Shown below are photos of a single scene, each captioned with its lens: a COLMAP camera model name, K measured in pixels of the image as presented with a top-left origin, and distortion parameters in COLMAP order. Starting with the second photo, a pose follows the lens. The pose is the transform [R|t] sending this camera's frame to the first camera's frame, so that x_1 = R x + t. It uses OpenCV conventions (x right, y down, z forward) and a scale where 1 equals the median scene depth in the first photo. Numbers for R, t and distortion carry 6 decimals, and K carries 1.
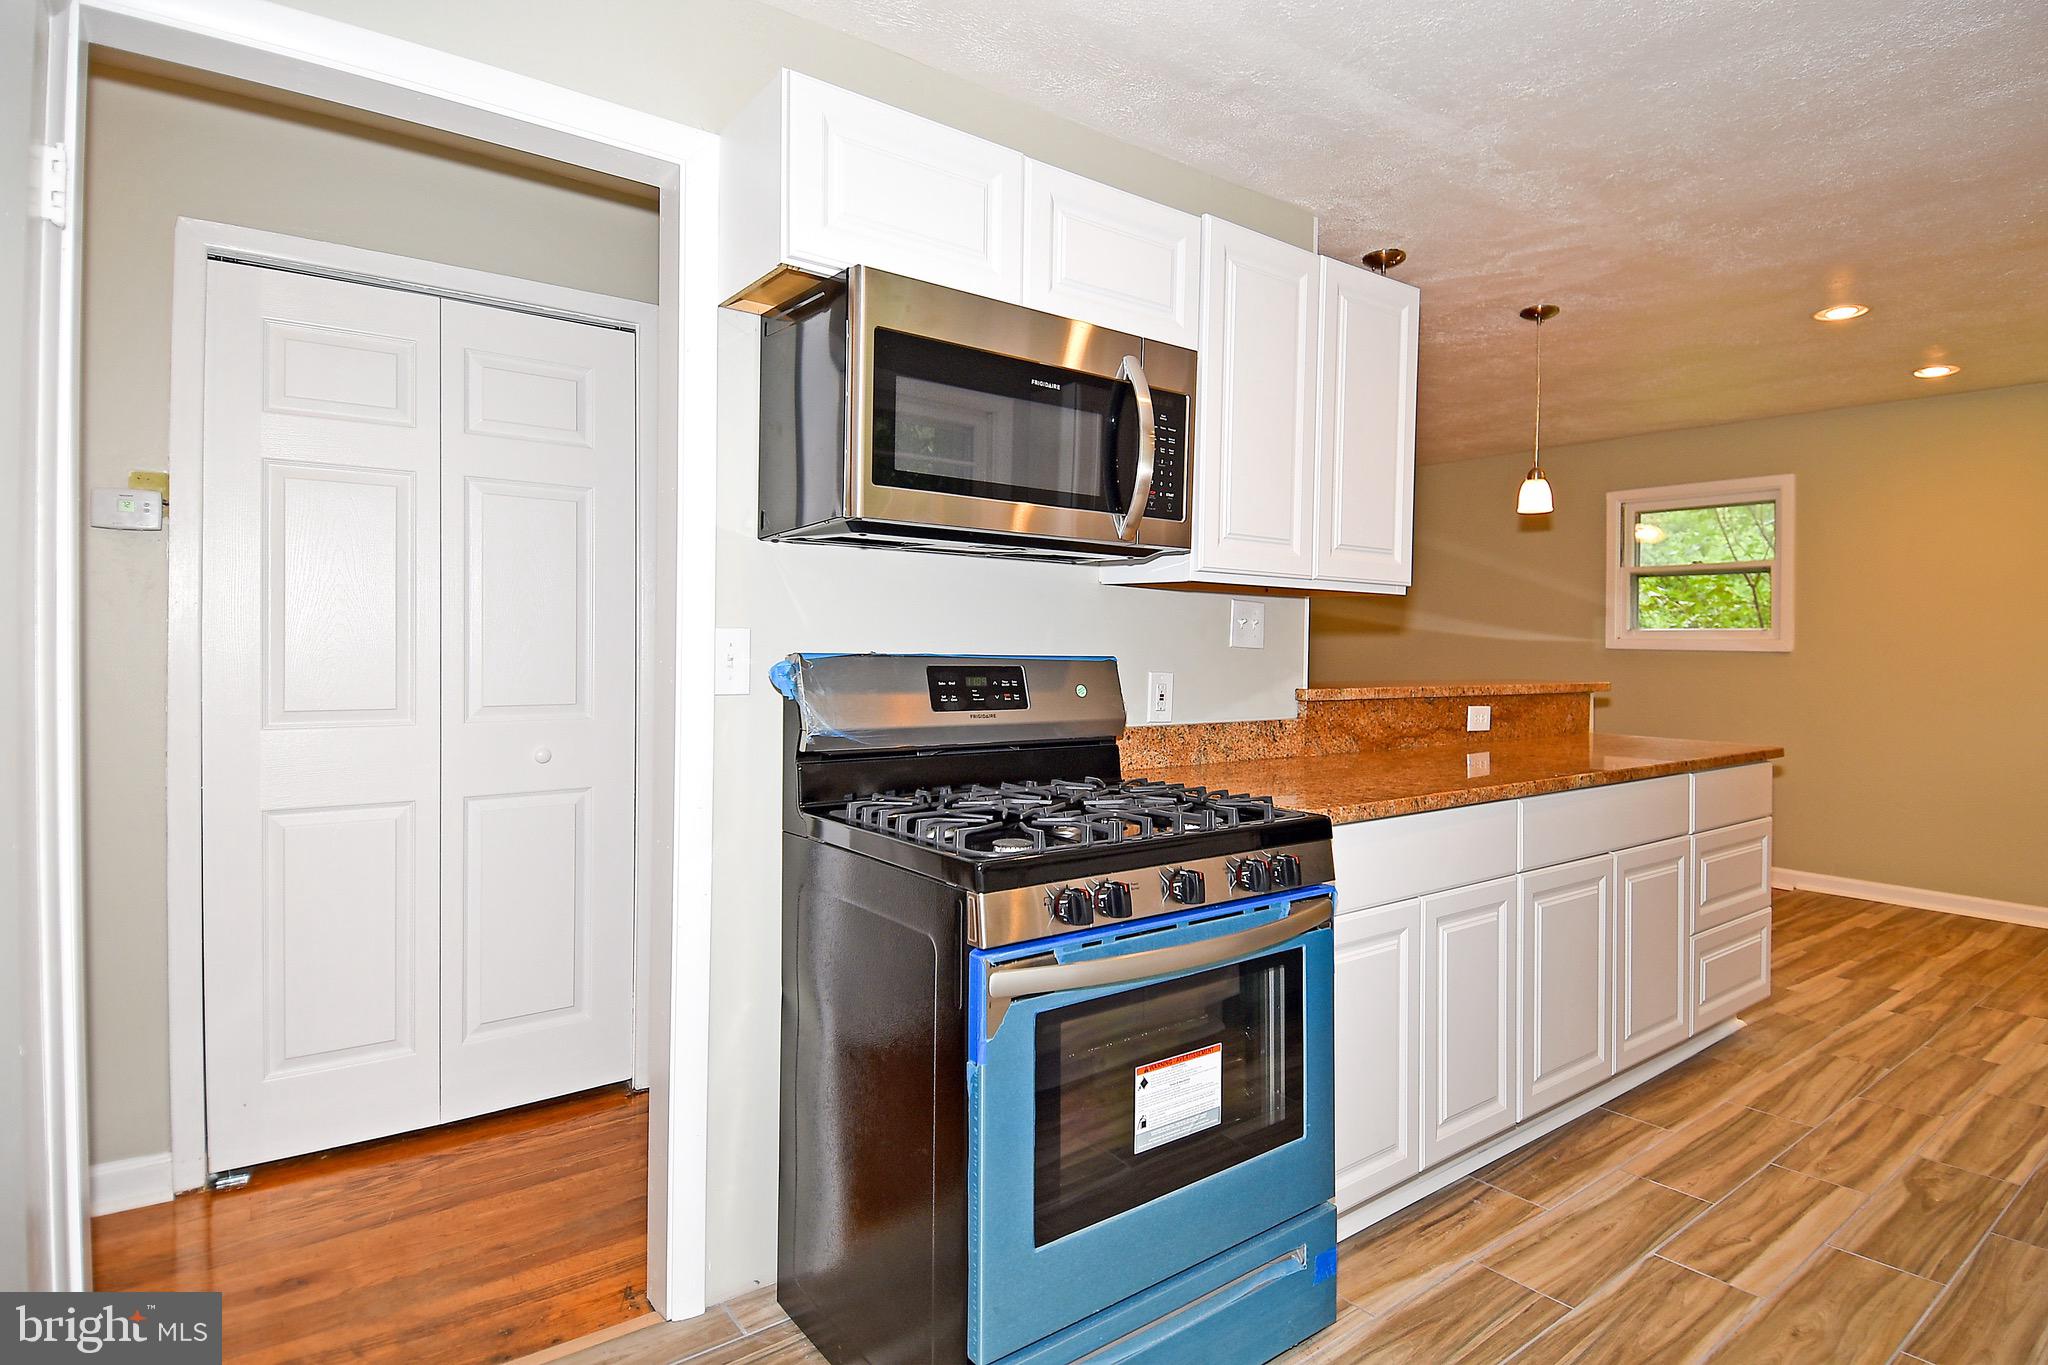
lens RADIAL K [[1078.7, 0, 1043.0], [0, 1078.7, 651.7], [0, 0, 1]] dist [0.049929, -0.050666]
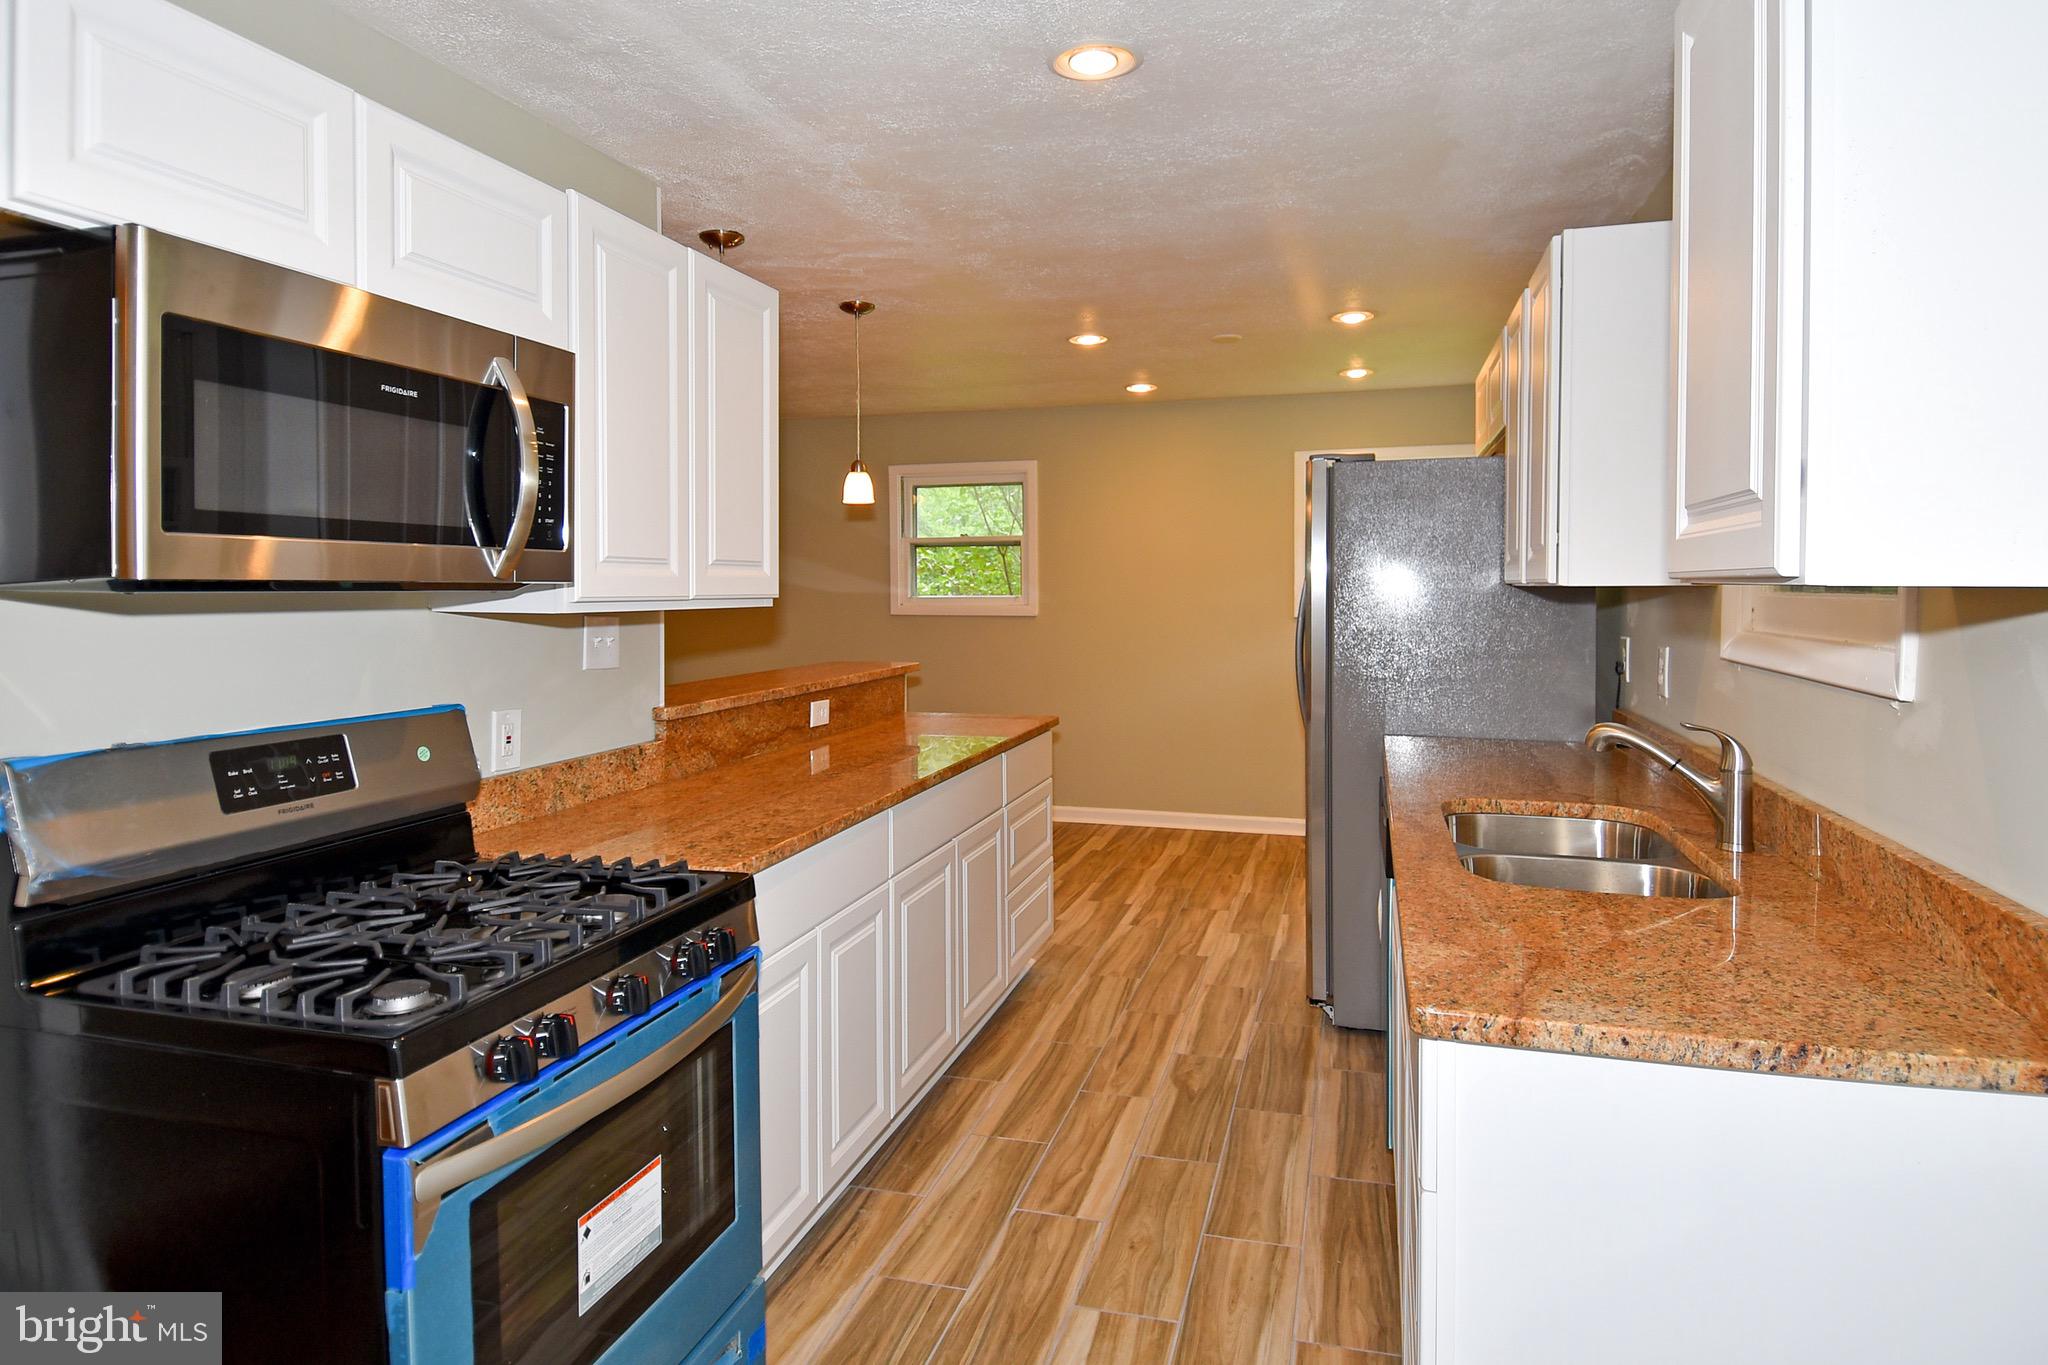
lens RADIAL K [[1177.8, 0, 1024.2], [0, 1177.8, 617.7], [0, 0, 1]] dist [0.064339, -0.070525]
pose [[0.809117, -0.033473, 0.586694, -0.114610], [0.020645, 0.999379, 0.028546, -0.077138], [-0.587285, -0.010985, 0.809305, 0.021231]]
